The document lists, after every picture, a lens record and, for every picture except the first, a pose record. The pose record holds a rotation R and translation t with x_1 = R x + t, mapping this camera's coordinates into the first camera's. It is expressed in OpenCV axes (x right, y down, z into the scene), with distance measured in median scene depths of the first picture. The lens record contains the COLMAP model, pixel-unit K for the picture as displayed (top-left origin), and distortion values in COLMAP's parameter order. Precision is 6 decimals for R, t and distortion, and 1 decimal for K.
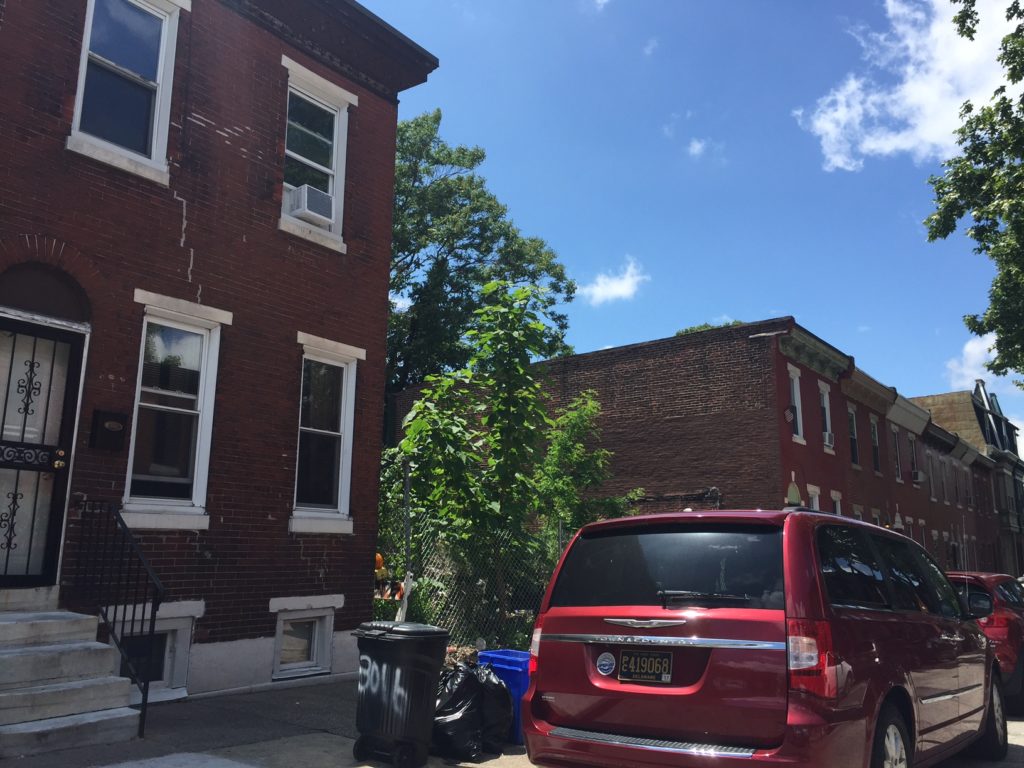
lens RADIAL K [[873.1, 0, 513.7], [0, 873.1, 377.7], [0, 0, 1]] dist [0.080185, -0.134627]
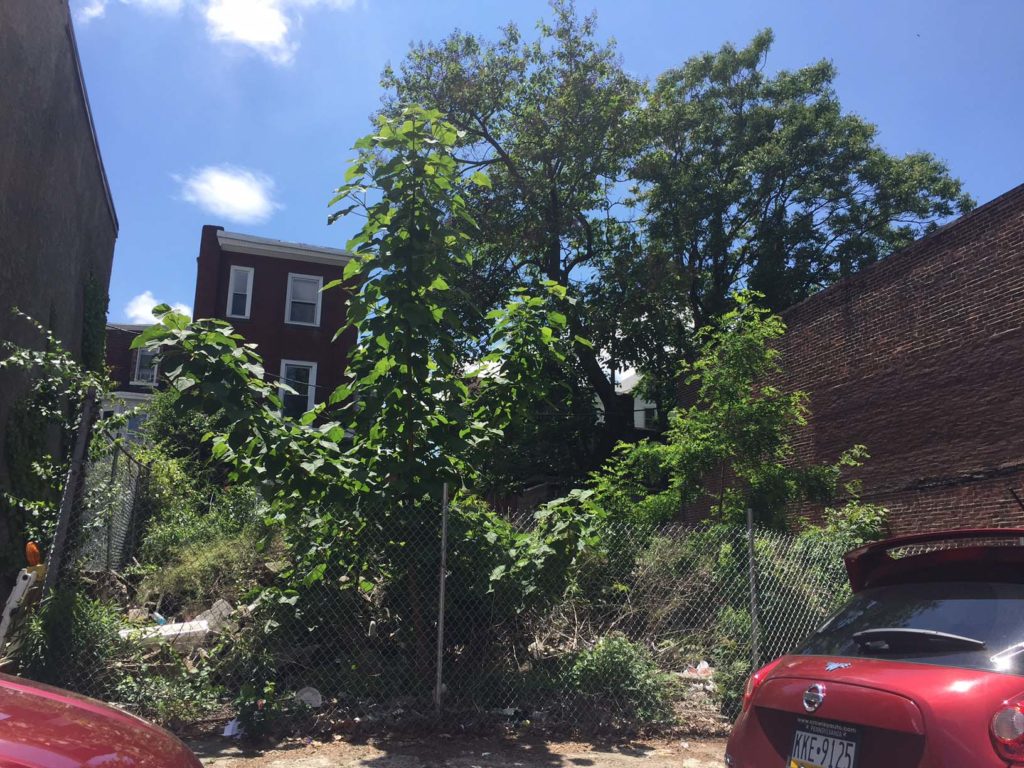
lens RADIAL K [[873.1, 0, 513.7], [0, 873.1, 377.7], [0, 0, 1]] dist [0.080185, -0.134627]
pose [[0.821947, -0.134705, -0.553406, 0.227620], [0.111776, 0.990886, -0.075177, 0.079783], [0.558489, -0.000066, 0.829512, 0.318723]]
